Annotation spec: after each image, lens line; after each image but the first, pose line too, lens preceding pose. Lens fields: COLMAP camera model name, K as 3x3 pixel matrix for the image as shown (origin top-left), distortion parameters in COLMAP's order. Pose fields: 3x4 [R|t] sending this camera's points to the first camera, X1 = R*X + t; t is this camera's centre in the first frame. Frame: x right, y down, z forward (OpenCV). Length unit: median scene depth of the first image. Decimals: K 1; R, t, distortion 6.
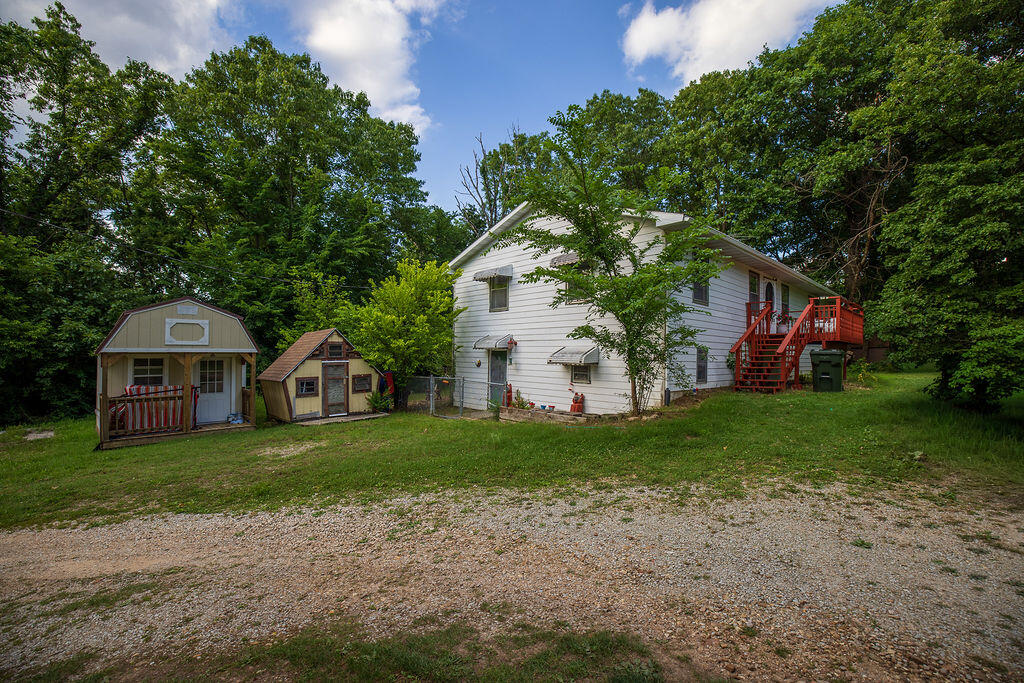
lens RADIAL K [[426.5, 0, 513.3], [0, 426.5, 338.1], [0, 0, 1]] dist [-0.047156, 0.017997]
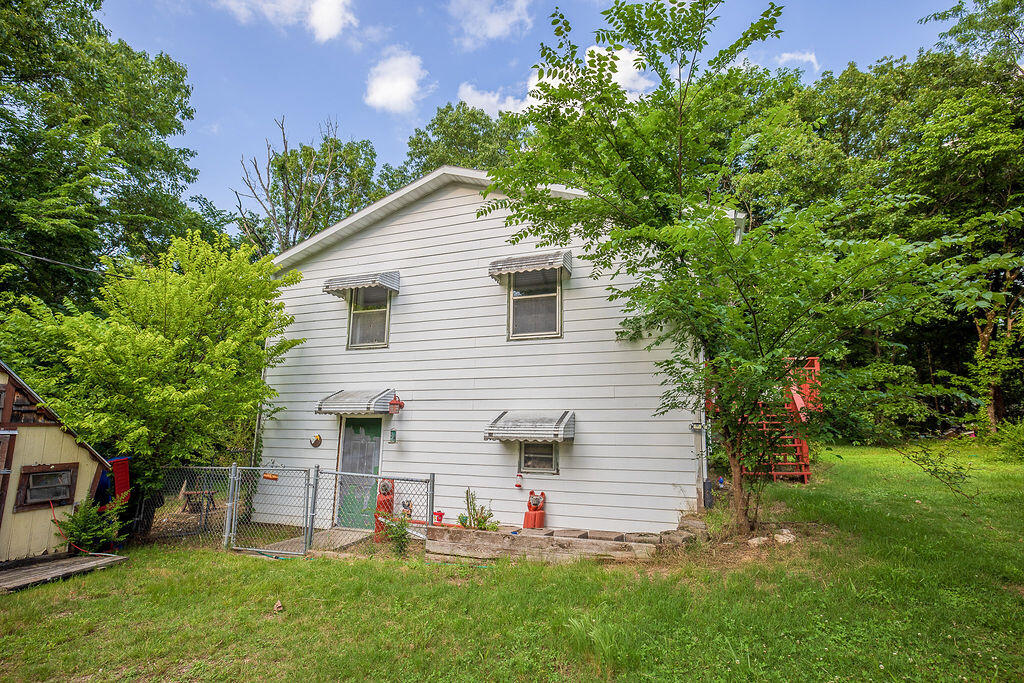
lens RADIAL K [[508.2, 0, 507.4], [0, 508.2, 342.5], [0, 0, 1]] dist [-0.036775, 0.024996]
pose [[0.902028, 0.085282, 0.423169, -0.164430], [-0.023043, 0.988406, -0.150077, 0.029208], [-0.431061, 0.125623, 0.893535, 0.328313]]
